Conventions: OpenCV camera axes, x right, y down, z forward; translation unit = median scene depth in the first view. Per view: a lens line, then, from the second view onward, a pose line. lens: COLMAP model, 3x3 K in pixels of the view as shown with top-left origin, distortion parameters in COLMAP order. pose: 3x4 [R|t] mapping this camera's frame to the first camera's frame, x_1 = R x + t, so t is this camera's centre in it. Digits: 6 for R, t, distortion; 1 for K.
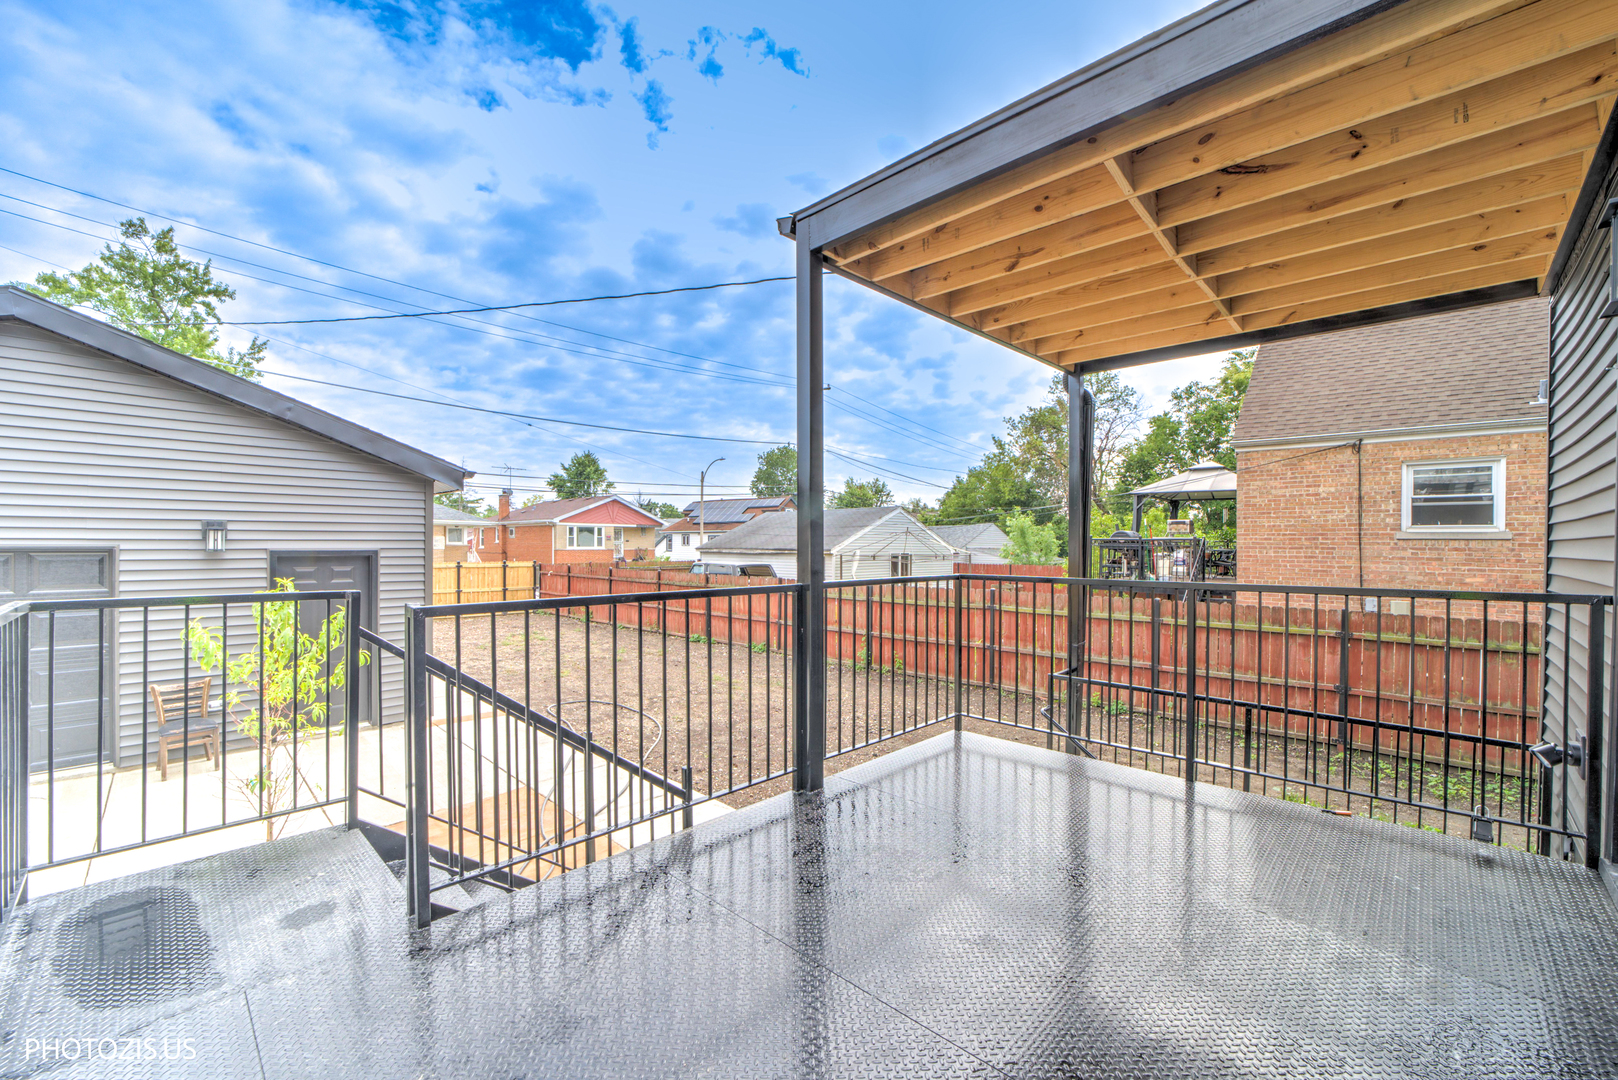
lens RADIAL K [[650.5, 0, 808.8], [0, 650.5, 541.2], [0, 0, 1]] dist [-0.014287, -0.000007]
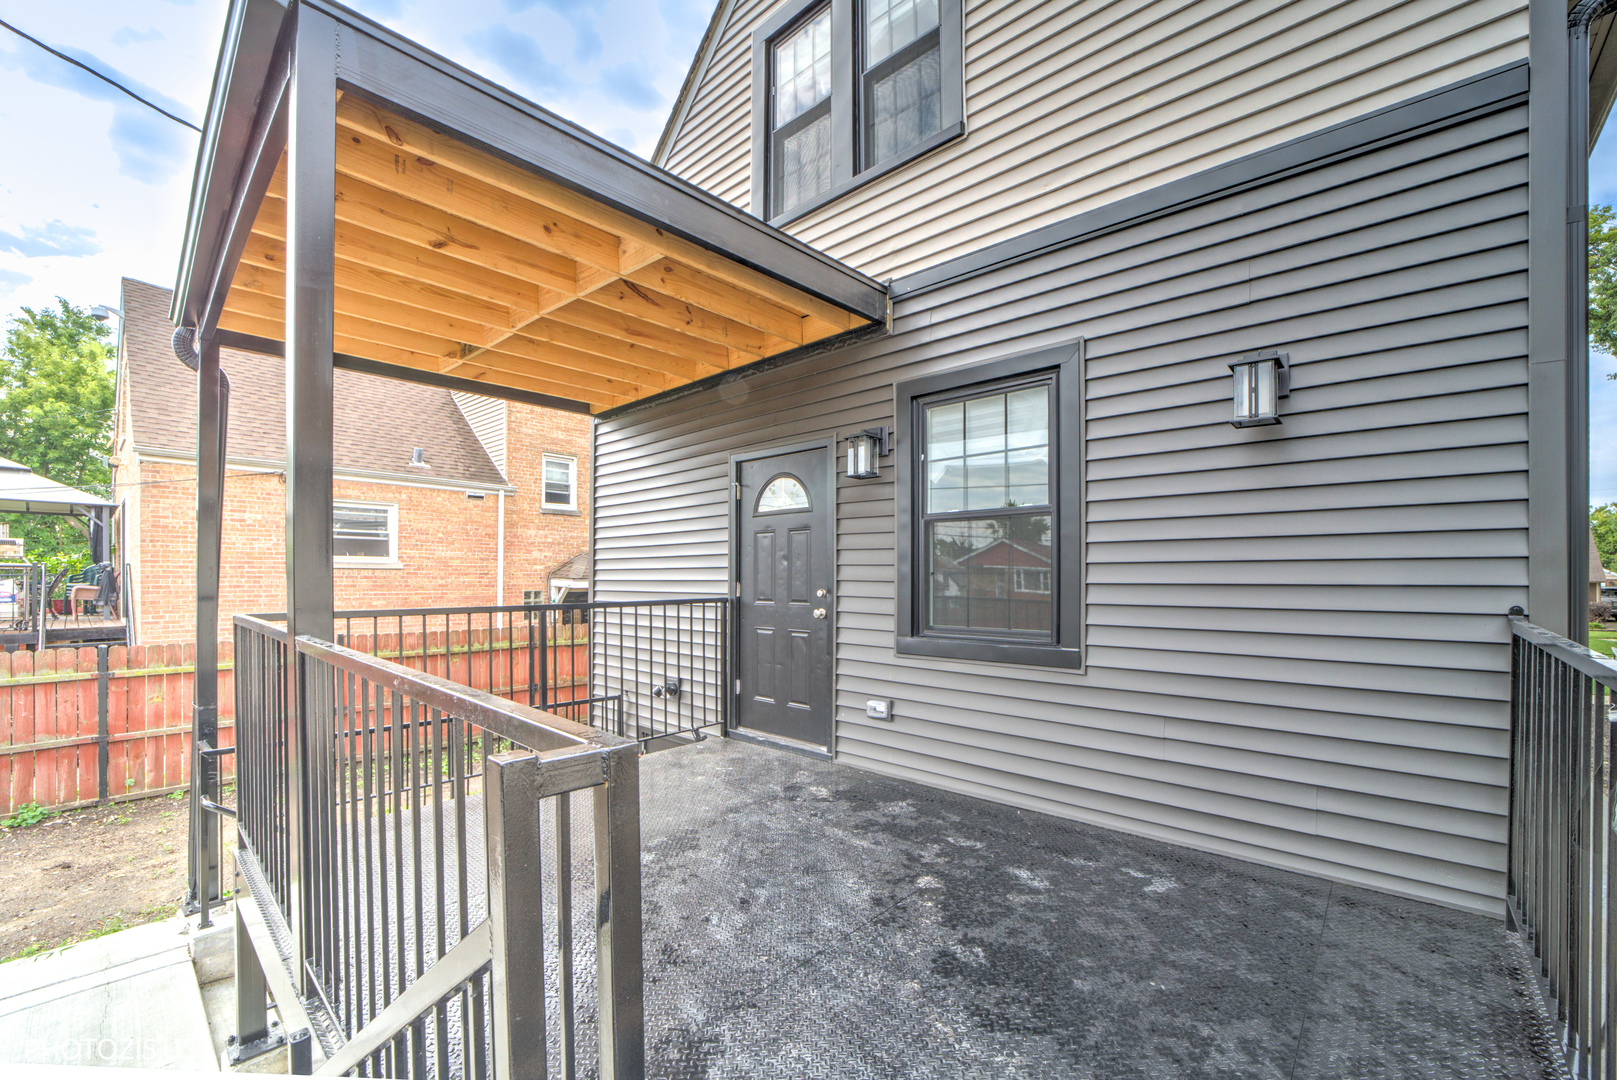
lens RADIAL K [[650.1, 0, 823.2], [0, 650.1, 576.2], [0, 0, 1]] dist [-0.014287, -0.000007]
pose [[-0.023124, -0.005861, 0.999715, -0.195724], [-0.004007, 0.999975, 0.005770, 0.000683], [-0.999725, -0.003872, -0.023146, 0.186605]]
